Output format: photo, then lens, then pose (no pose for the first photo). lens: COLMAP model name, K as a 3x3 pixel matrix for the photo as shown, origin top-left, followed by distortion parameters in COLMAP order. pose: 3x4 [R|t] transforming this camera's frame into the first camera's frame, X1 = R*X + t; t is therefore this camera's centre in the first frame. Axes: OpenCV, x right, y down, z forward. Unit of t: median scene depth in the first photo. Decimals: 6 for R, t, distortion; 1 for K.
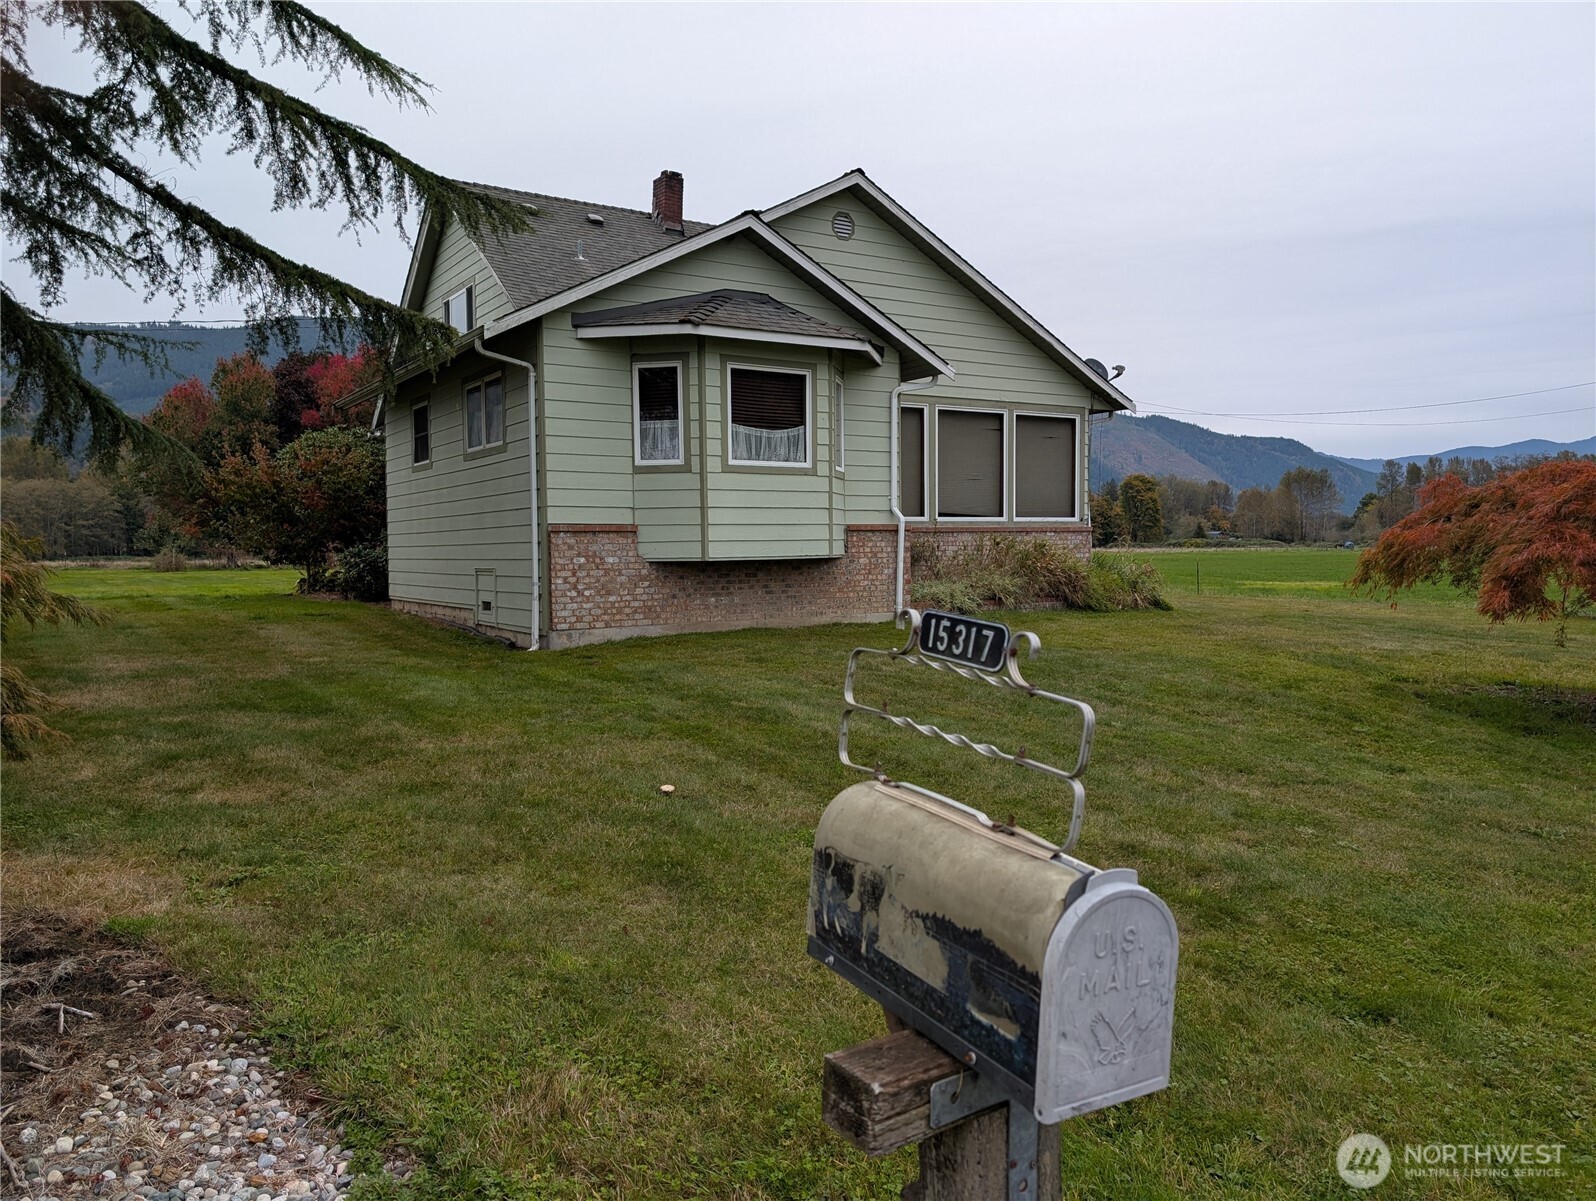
lens RADIAL K [[1139.9, 0, 788.4], [0, 1139.9, 606.4], [0, 0, 1]] dist [0.038525, -0.026746]
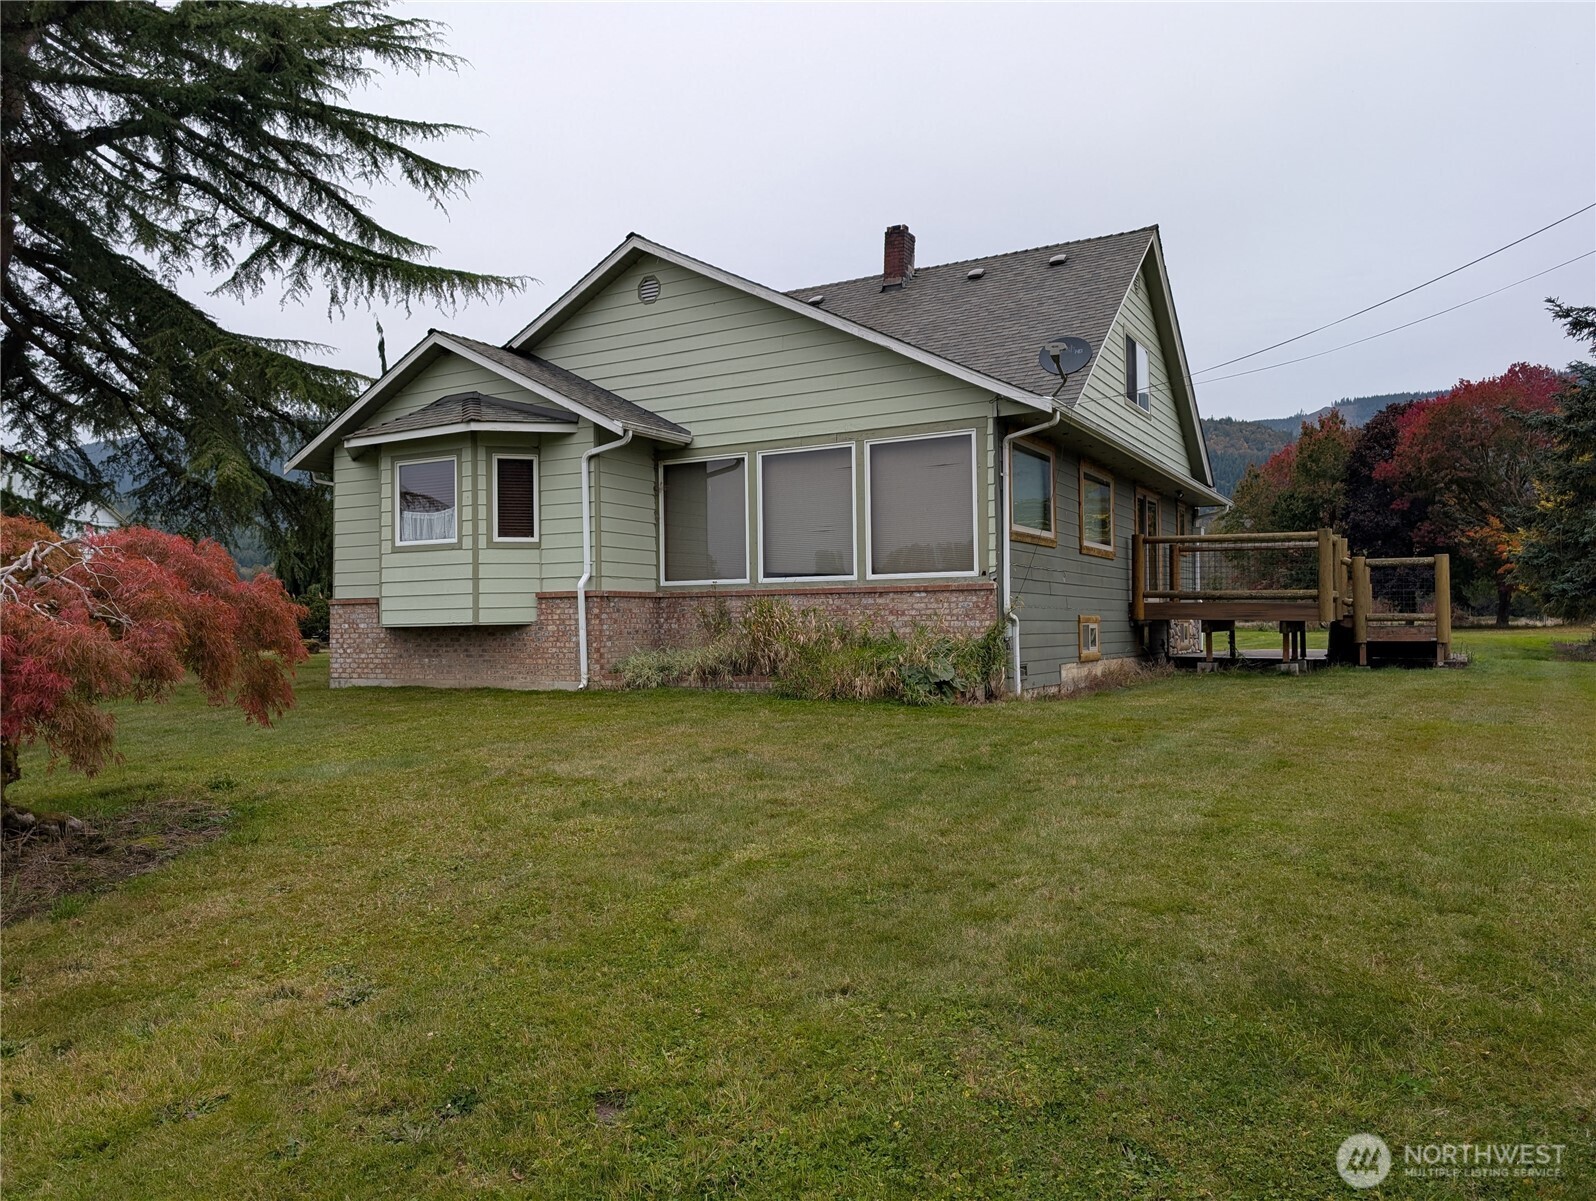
lens RADIAL K [[1139.9, 0, 795.9], [0, 1139.9, 588.5], [0, 0, 1]] dist [0.038525, -0.026746]
pose [[0.475215, -0.019521, -0.879653, 1.087151], [-0.038332, 0.998345, -0.042863, -0.041281], [0.879034, 0.054088, 0.473681, 0.734384]]
